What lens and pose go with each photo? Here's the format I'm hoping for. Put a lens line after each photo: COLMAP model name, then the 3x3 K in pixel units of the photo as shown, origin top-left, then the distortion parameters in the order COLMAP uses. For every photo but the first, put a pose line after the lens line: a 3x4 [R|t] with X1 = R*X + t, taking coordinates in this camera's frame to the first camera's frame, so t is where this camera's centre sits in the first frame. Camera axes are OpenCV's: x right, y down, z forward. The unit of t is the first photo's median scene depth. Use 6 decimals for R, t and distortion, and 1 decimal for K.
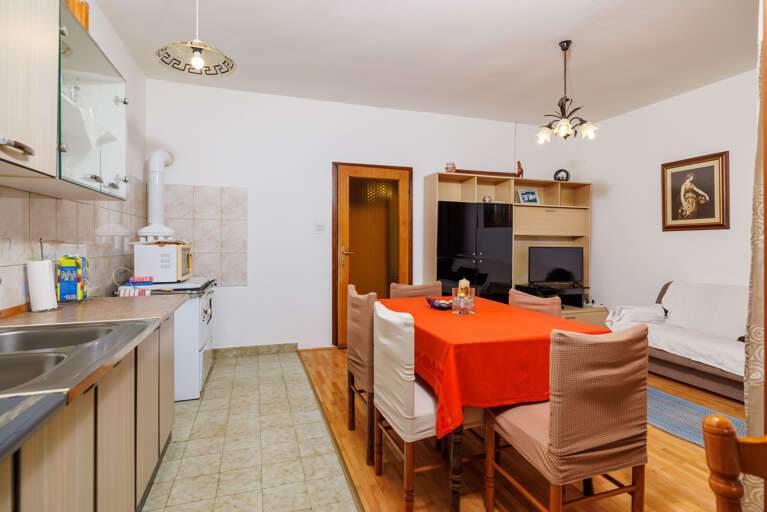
lens RADIAL K [[391.8, 0, 385.3], [0, 391.8, 240.7], [0, 0, 1]] dist [-0.000973, 0.000171]
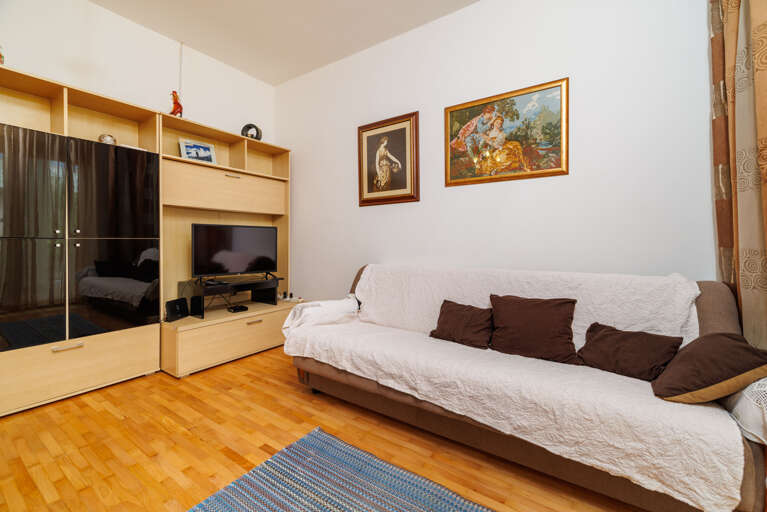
lens RADIAL K [[328.8, 0, 385.6], [0, 328.8, 232.3], [0, 0, 1]] dist [-0.002899, -0.000165]
pose [[0.805840, 0.008571, 0.592071, 0.344589], [0.001598, 0.999860, -0.016649, 0.045846], [-0.592131, 0.014363, 0.805714, 0.407409]]
